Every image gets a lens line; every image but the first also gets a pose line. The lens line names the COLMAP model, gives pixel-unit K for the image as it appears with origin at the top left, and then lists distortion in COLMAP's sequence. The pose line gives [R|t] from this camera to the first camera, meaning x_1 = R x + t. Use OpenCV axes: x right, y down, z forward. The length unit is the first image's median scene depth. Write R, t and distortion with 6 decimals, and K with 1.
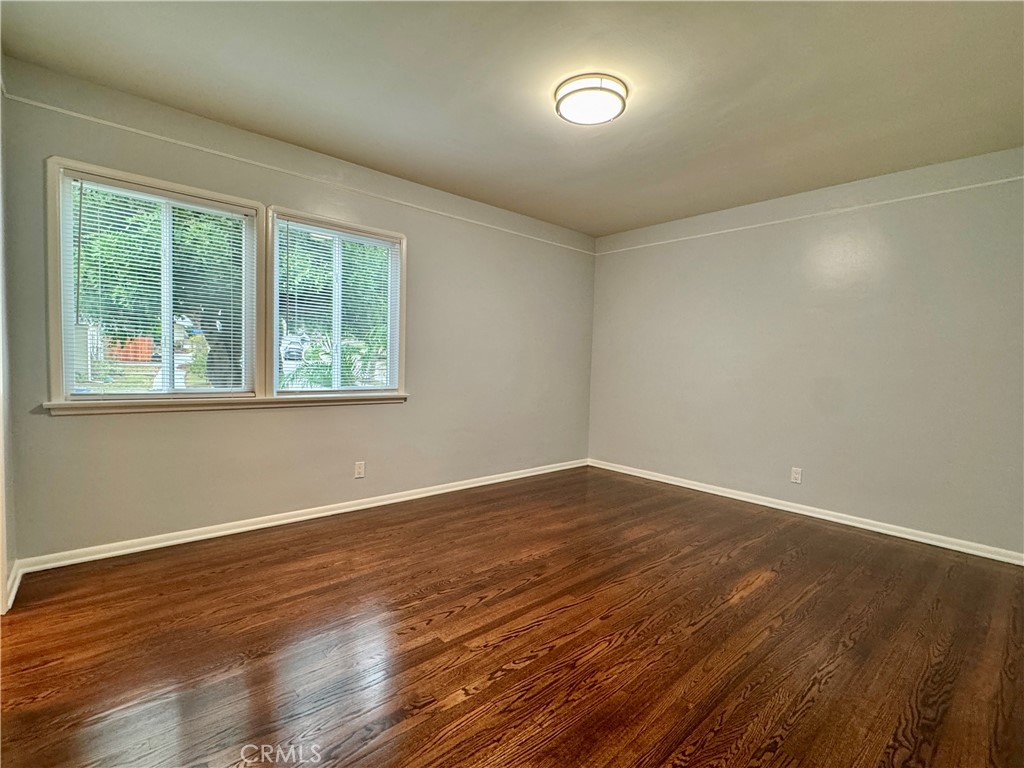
lens RADIAL K [[474.2, 0, 512.0], [0, 474.2, 384.0], [0, 0, 1]] dist [-0.003164, 0.000237]
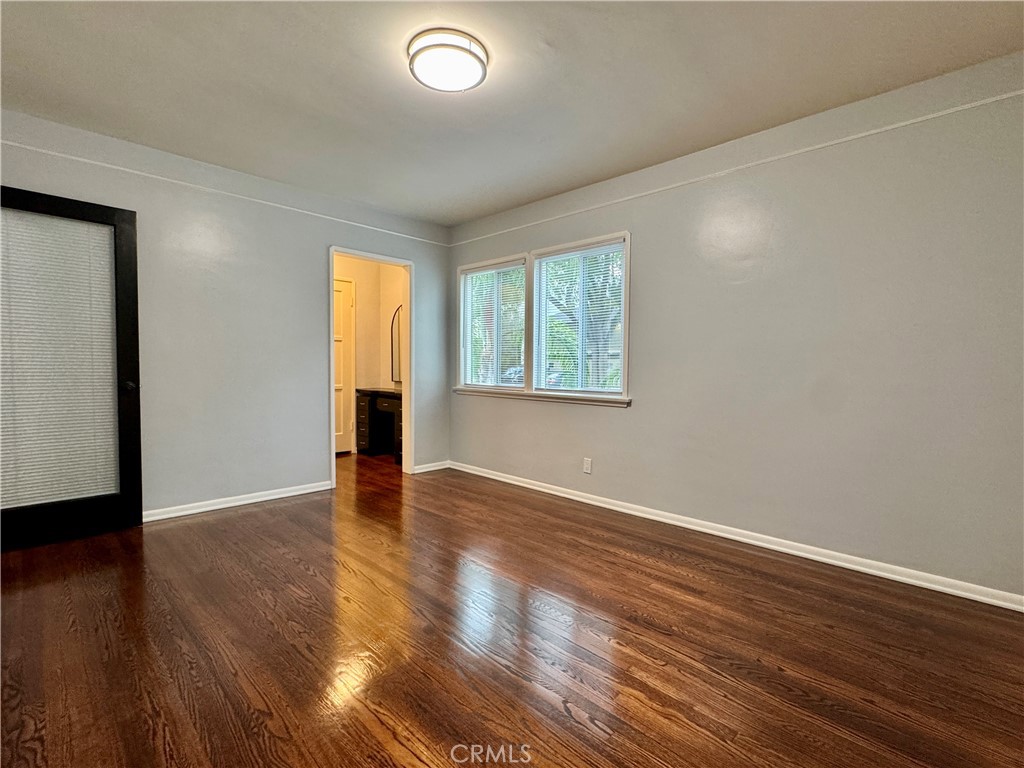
lens RADIAL K [[474.2, 0, 512.0], [0, 474.2, 384.0], [0, 0, 1]] dist [-0.003164, 0.000237]
pose [[0.070533, 0.008110, -0.997476, 0.843060], [-0.057310, 0.998348, 0.004064, 0.002478], [0.995862, 0.056879, 0.070881, 0.853362]]
